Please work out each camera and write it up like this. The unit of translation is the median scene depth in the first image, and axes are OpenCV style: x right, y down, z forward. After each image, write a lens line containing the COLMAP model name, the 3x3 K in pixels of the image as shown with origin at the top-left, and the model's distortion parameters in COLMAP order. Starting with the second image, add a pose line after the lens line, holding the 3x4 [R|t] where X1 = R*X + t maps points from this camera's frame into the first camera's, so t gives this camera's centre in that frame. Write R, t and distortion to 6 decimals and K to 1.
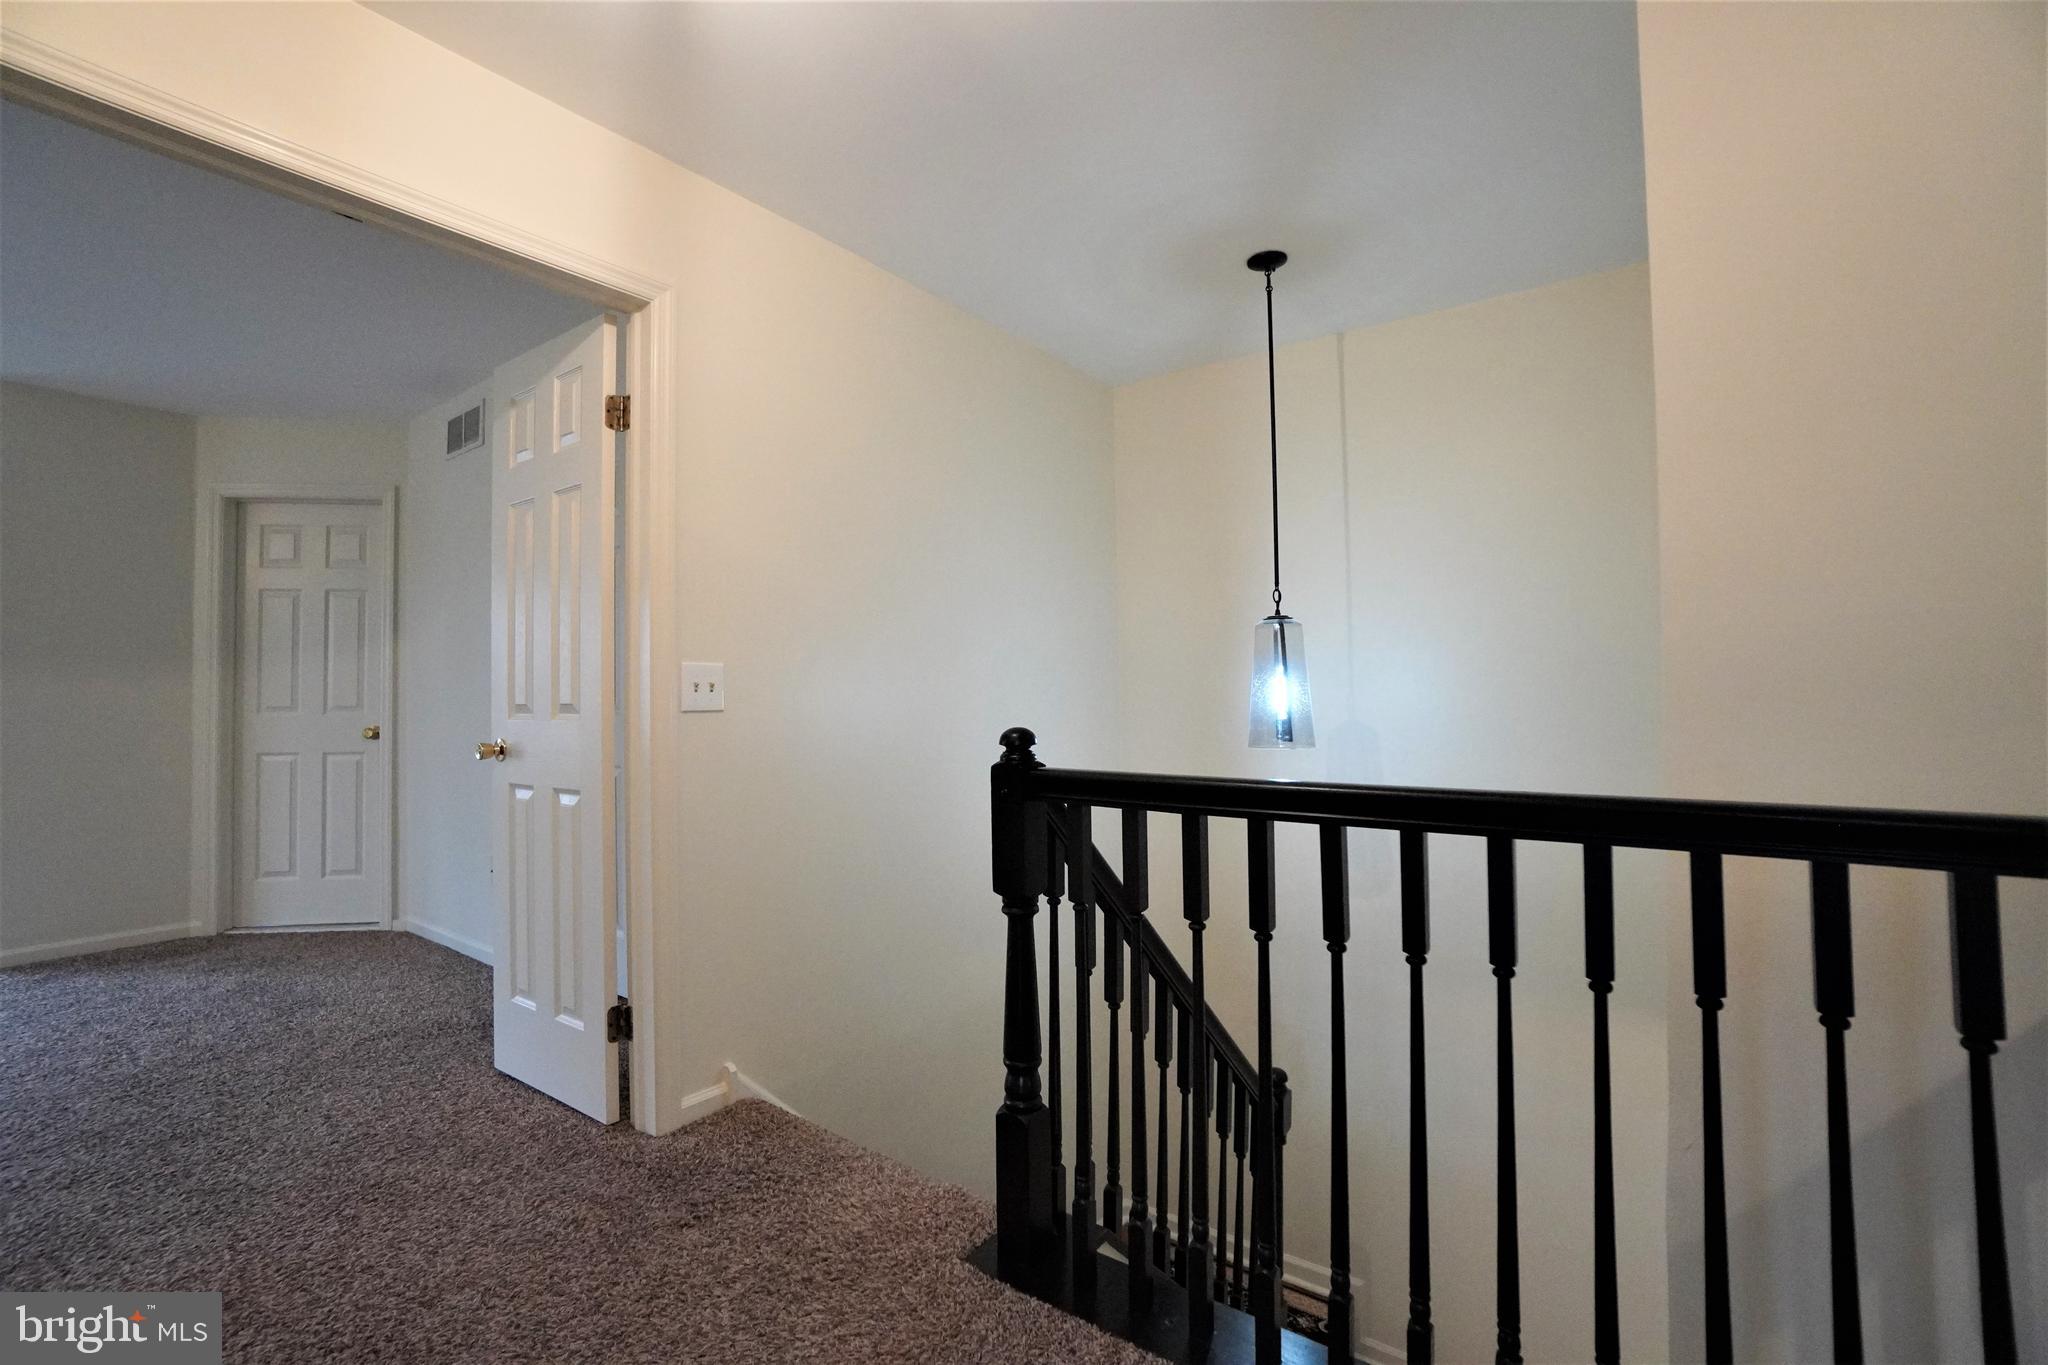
lens RADIAL K [[925.2, 0, 1026.5], [0, 925.2, 686.4], [0, 0, 1]] dist [-0.057129, 0.018891]
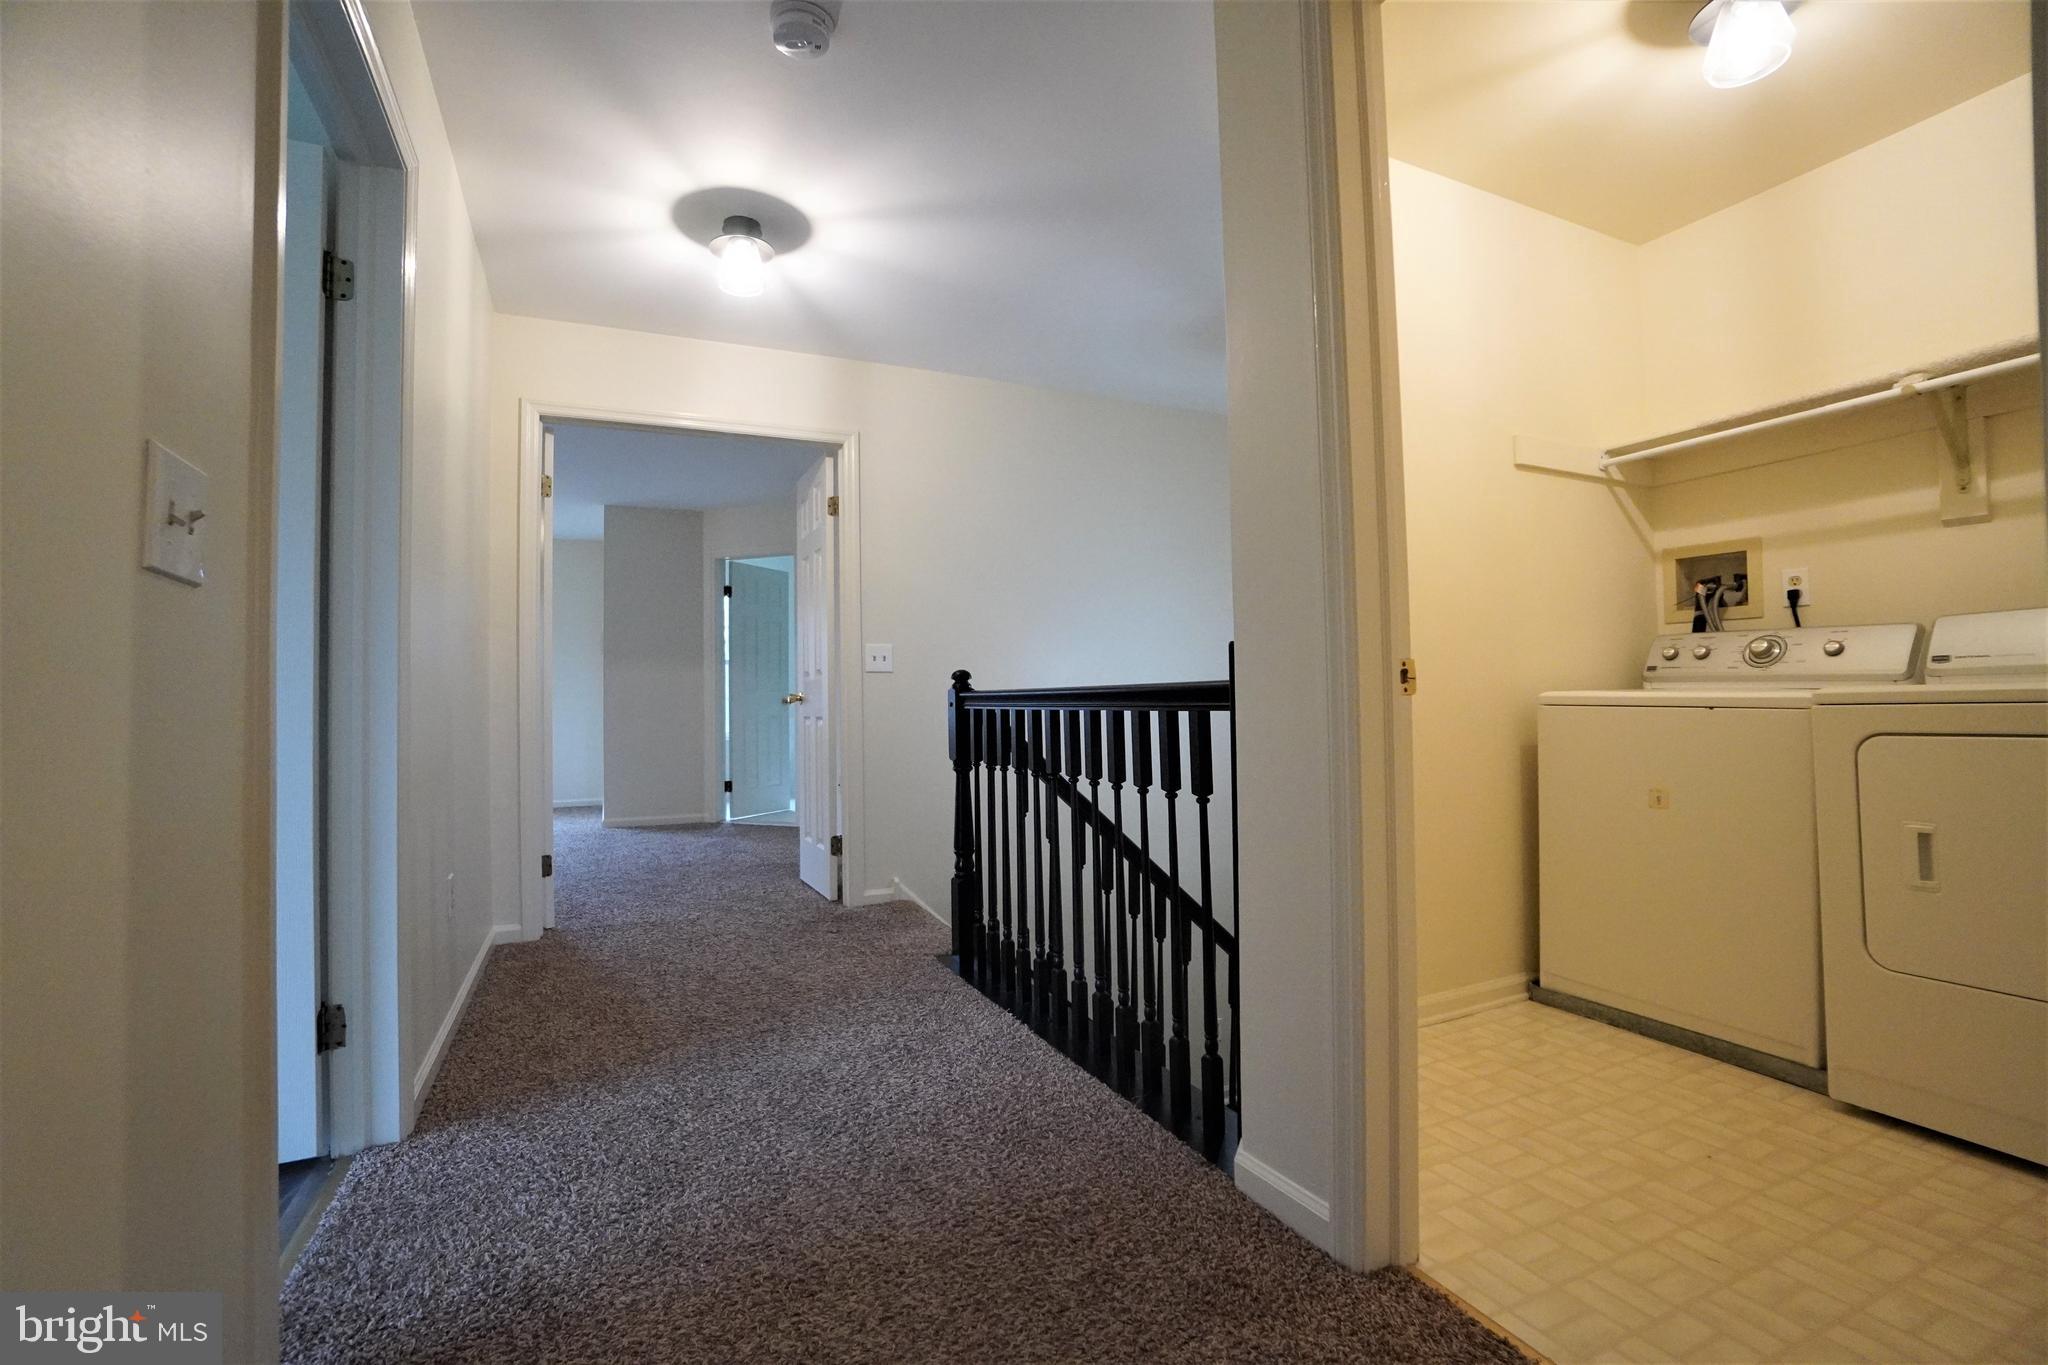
lens RADIAL K [[925.2, 0, 1025.2], [0, 925.2, 677.6], [0, 0, 1]] dist [-0.057129, 0.018891]
pose [[0.880300, -0.021185, -0.473943, 0.749132], [0.019133, 0.999775, -0.009152, 0.061409], [0.474031, -0.001011, 0.880508, -0.426541]]
